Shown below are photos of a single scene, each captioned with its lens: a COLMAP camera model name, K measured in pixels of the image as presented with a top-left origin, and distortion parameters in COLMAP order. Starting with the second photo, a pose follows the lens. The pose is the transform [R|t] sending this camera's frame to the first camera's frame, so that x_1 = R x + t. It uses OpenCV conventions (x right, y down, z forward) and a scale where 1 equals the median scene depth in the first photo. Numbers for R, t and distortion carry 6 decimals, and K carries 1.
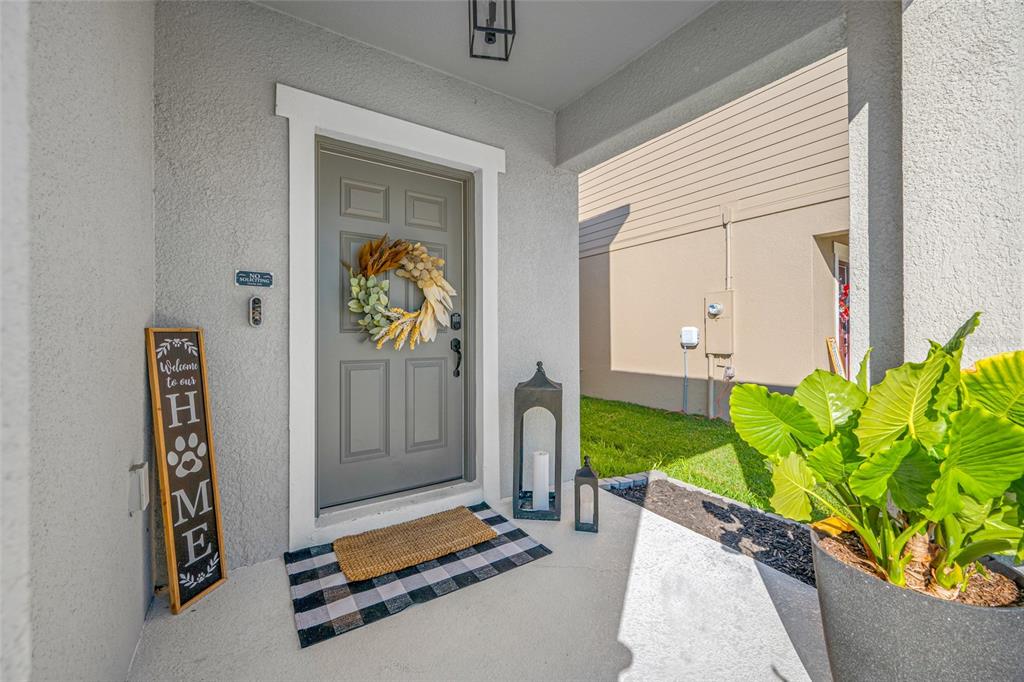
lens RADIAL K [[414.6, 0, 506.0], [0, 414.6, 339.1], [0, 0, 1]] dist [-0.001304, -0.000093]
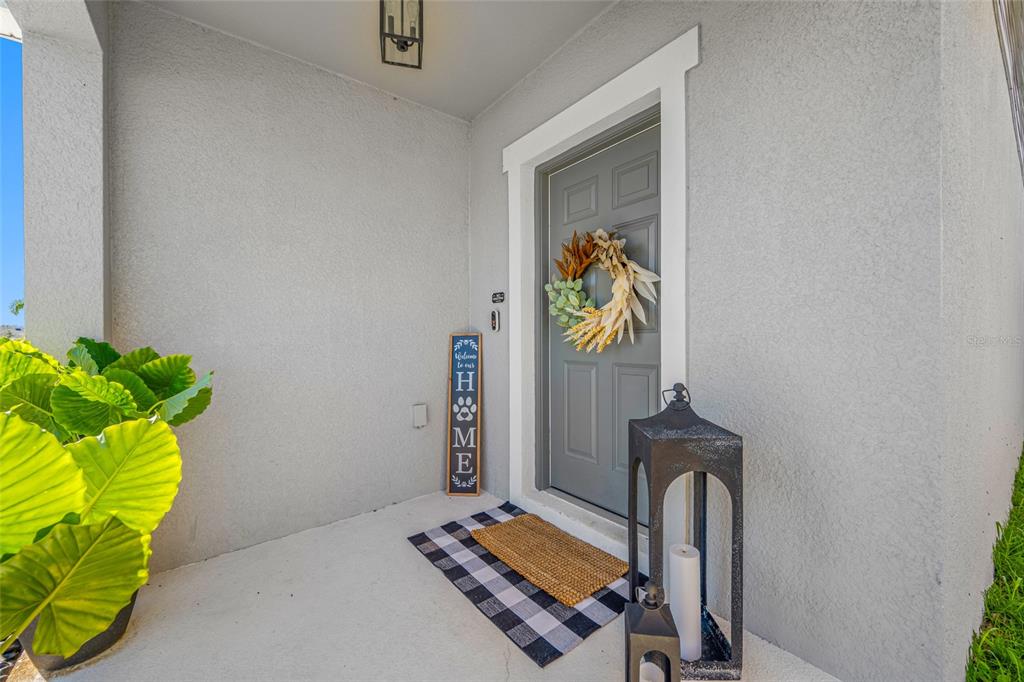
lens RADIAL K [[403.8, 0, 512.0], [0, 403.8, 341.0], [0, 0, 1]] dist [-0.008145, -0.000182]
pose [[0.069016, 0.010478, -0.997560, 0.855249], [0.003930, 0.999934, 0.010775, -0.013163], [0.997608, -0.004664, 0.068971, 1.053855]]
